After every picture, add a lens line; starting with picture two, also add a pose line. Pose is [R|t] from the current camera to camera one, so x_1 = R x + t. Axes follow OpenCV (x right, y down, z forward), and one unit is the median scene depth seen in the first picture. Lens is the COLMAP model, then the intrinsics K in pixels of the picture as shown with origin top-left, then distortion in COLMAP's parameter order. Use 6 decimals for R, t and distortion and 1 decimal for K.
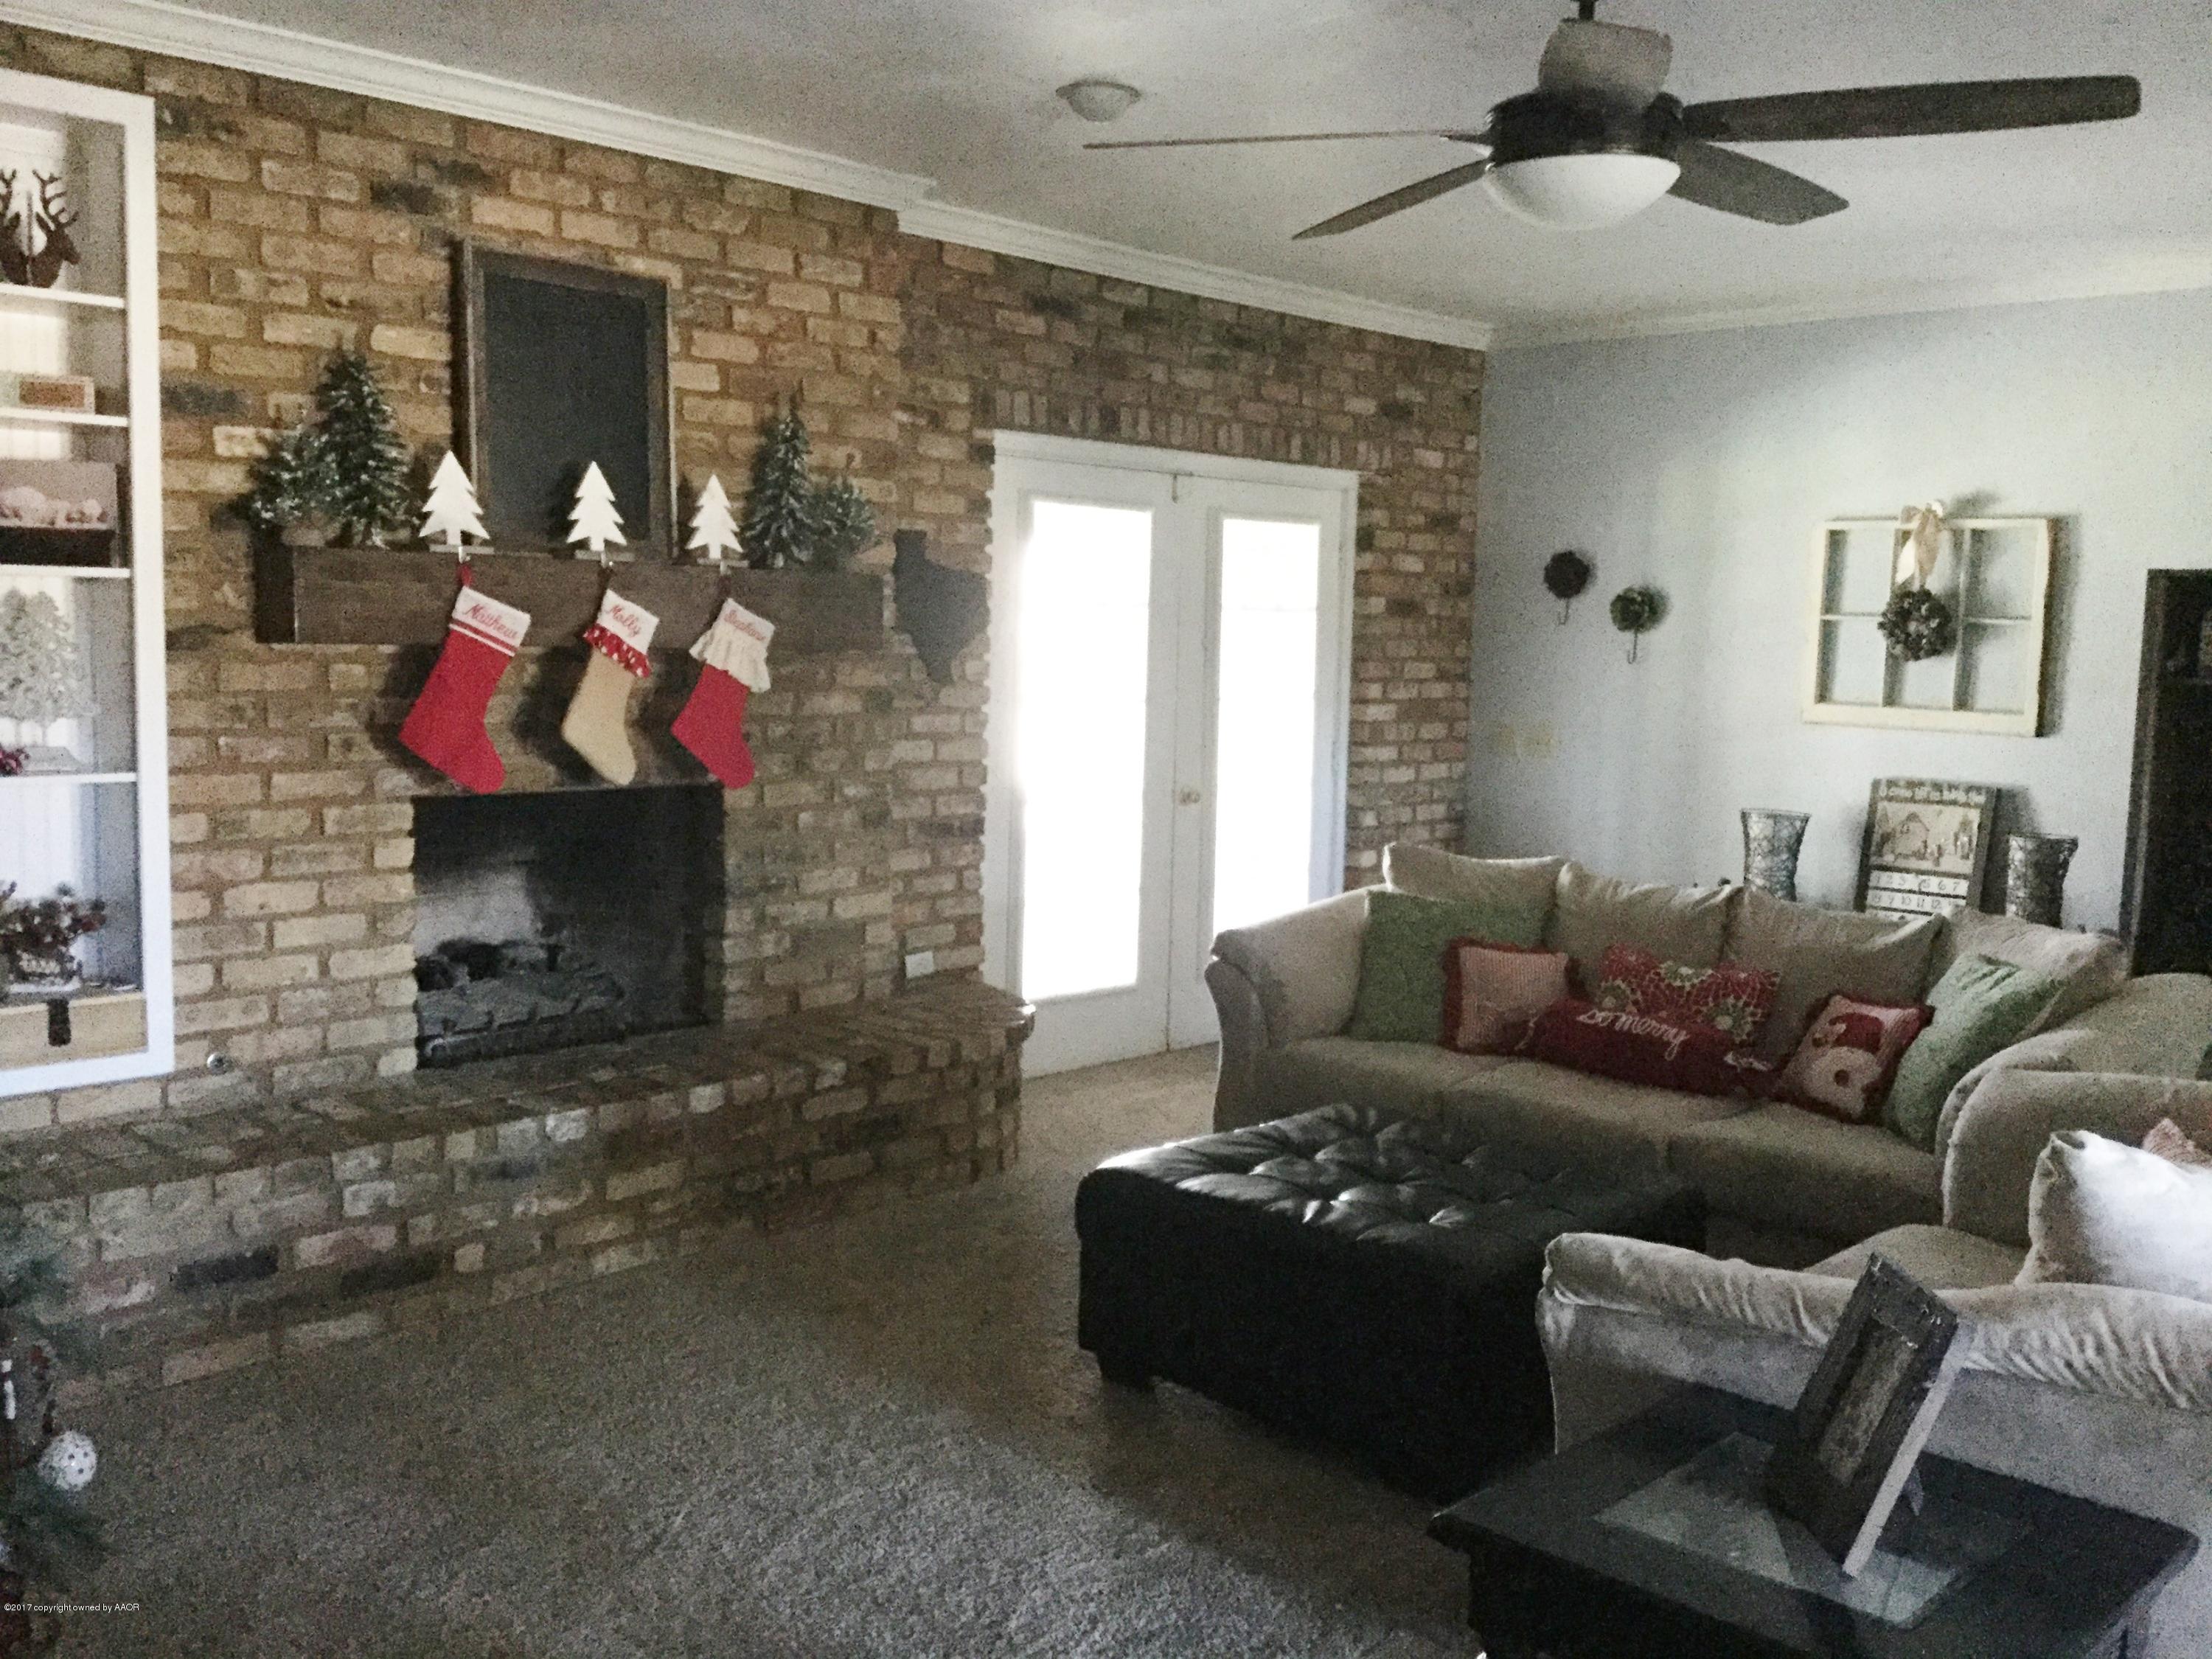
lens RADIAL K [[1977.6, 0, 1106.0], [0, 1977.6, 829.5], [0, 0, 1]] dist [0.125445, -0.244202]
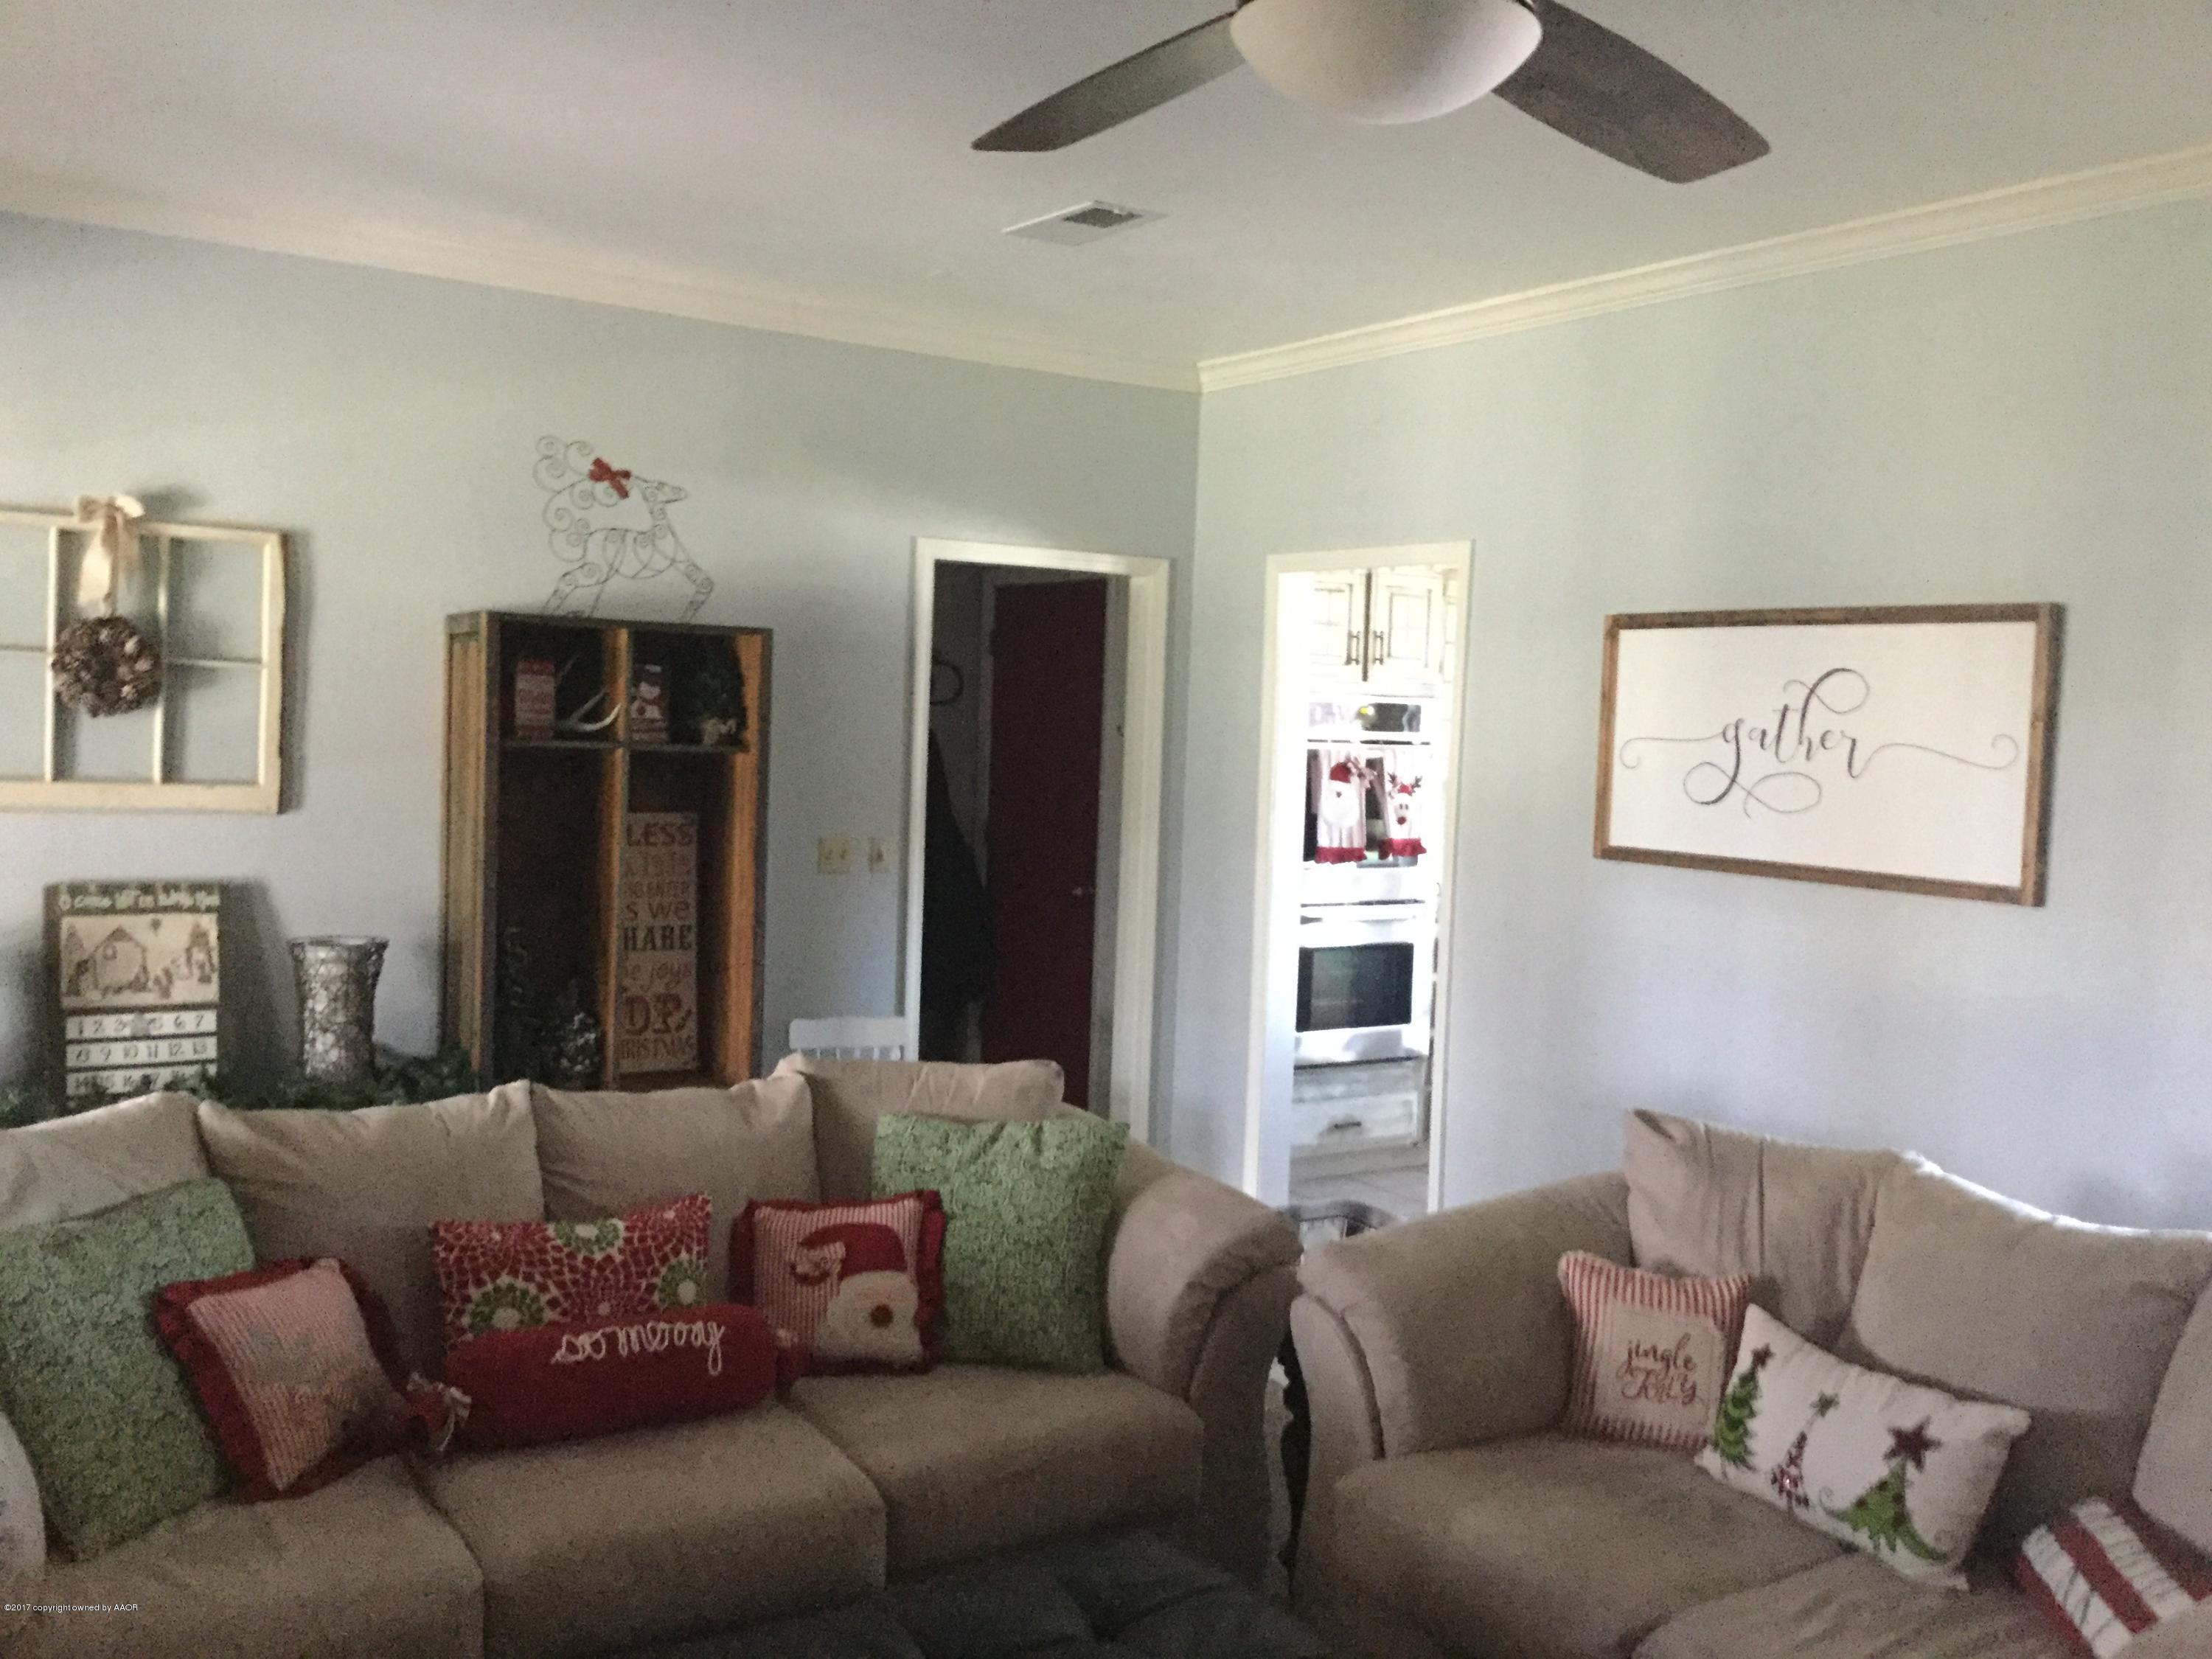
lens RADIAL K [[1977.6, 0, 1106.0], [0, 1977.6, 829.5], [0, 0, 1]] dist [0.125445, -0.244202]
pose [[0.249321, -0.071856, 0.965752, -0.475631], [0.073190, 0.995789, 0.055196, -0.137315], [-0.965651, 0.056922, 0.253530, 1.150273]]
